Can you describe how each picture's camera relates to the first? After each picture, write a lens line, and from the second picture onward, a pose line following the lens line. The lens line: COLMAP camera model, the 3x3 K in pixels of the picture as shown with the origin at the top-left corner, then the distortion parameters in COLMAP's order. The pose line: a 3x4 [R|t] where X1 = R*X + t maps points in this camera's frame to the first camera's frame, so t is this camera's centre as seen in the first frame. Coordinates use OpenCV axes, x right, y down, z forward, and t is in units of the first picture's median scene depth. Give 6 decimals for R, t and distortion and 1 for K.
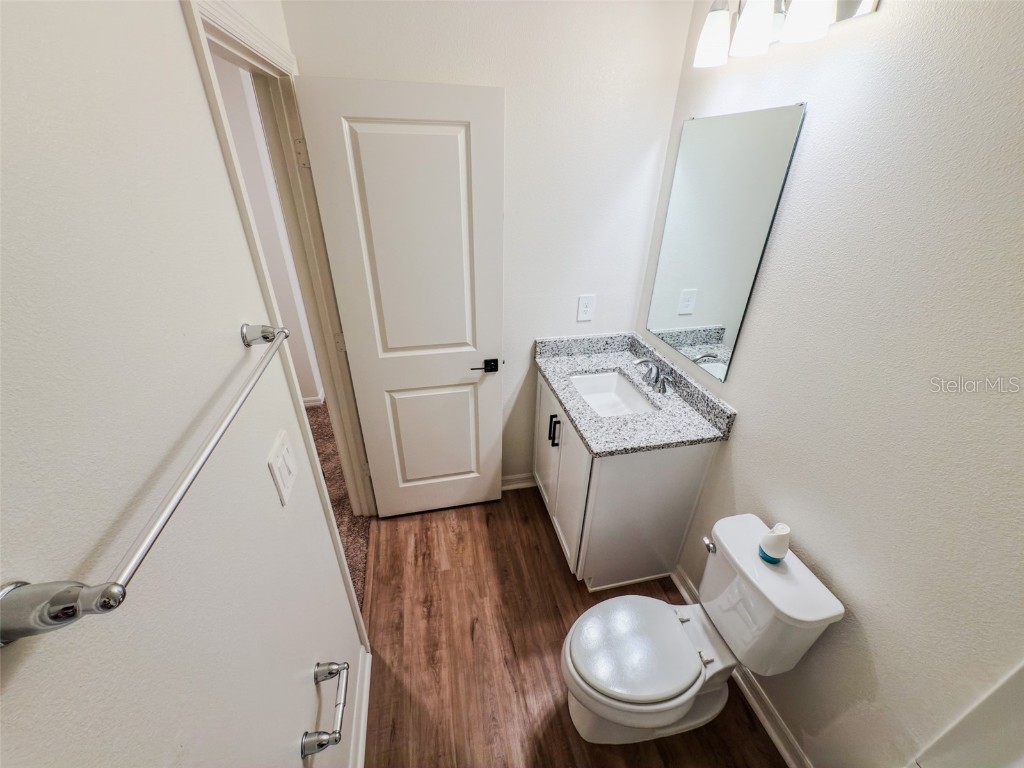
lens RADIAL K [[411.8, 0, 512.0], [0, 411.8, 384.0], [0, 0, 1]] dist [0.000656, -0.000102]
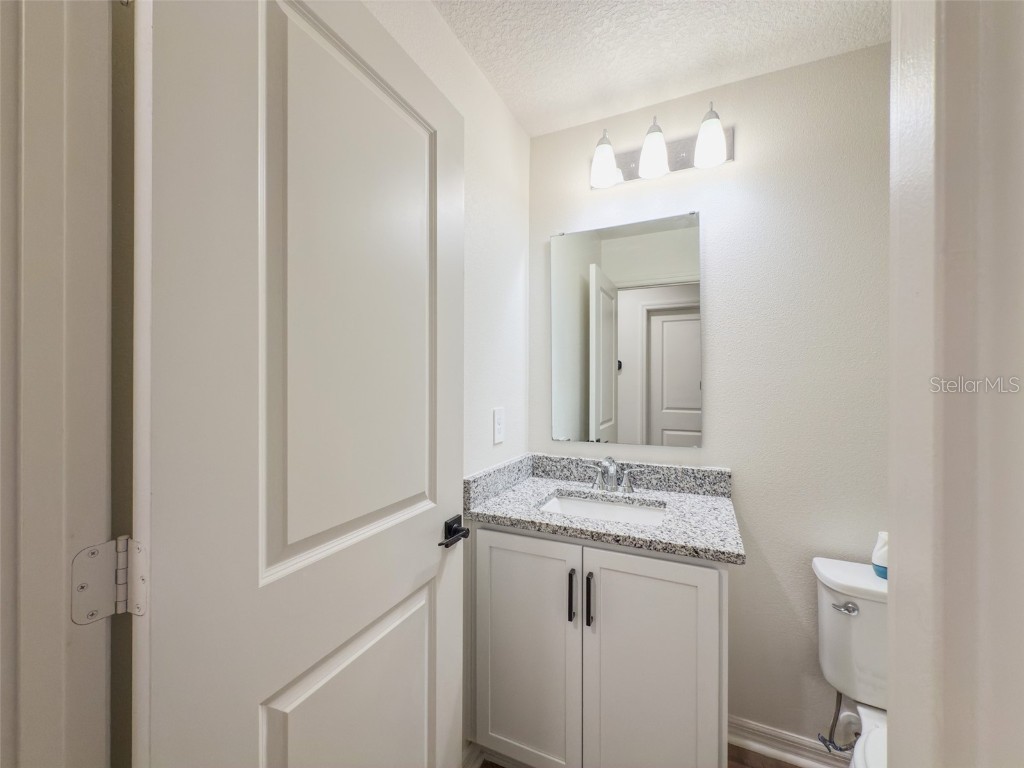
lens RADIAL K [[414.2, 0, 512.9], [0, 414.2, 382.3], [0, 0, 1]] dist [0.000003, -0.000180]
pose [[0.588878, -0.007826, 0.808184, -0.455116], [0.394187, 0.875739, -0.278742, -0.034736], [-0.705577, 0.482721, 0.518789, 0.600329]]
